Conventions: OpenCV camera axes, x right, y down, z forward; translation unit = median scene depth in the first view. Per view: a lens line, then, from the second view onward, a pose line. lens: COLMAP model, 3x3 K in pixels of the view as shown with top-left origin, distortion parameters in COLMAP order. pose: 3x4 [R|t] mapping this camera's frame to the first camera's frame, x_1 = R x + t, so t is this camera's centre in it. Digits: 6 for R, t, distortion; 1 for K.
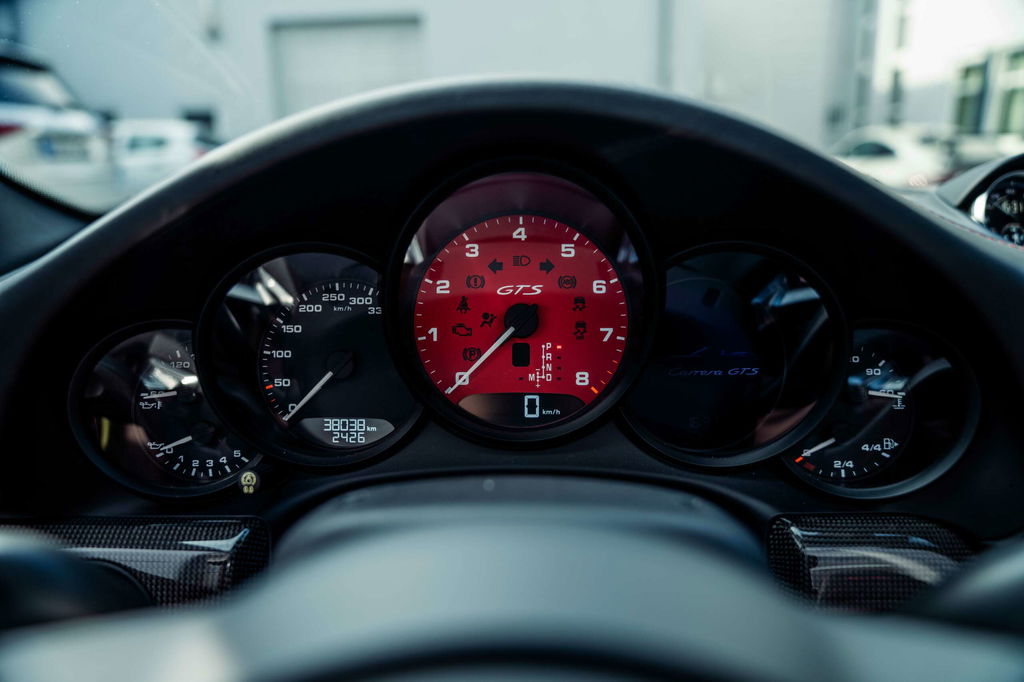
lens RADIAL K [[728.6, 0, 512.0], [0, 728.6, 341.0], [0, 0, 1]] dist [-0.004396, 0.000439]
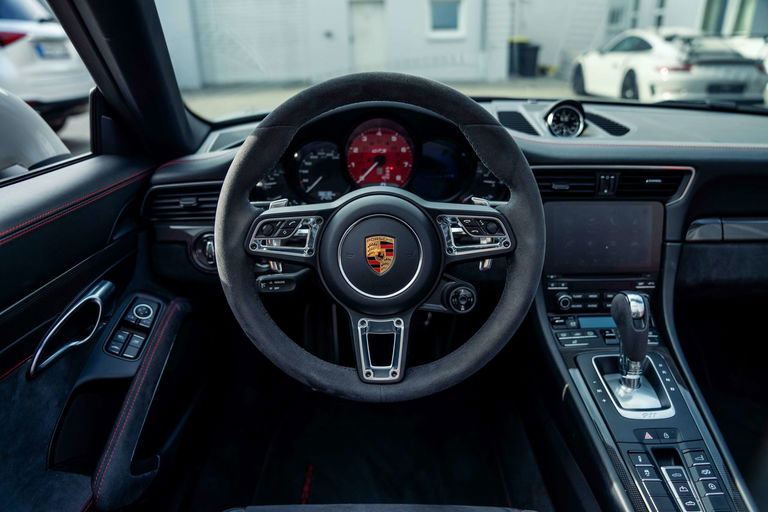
lens RADIAL K [[546.4, 0, 384.0], [0, 546.4, 256.0], [0, 0, 1]] dist [-0.004396, 0.000439]
pose [[0.999734, -0.009874, 0.020847, -0.023625], [0.007325, 0.992870, 0.118973, 0.105299], [-0.021873, -0.118789, 0.992679, -1.466204]]
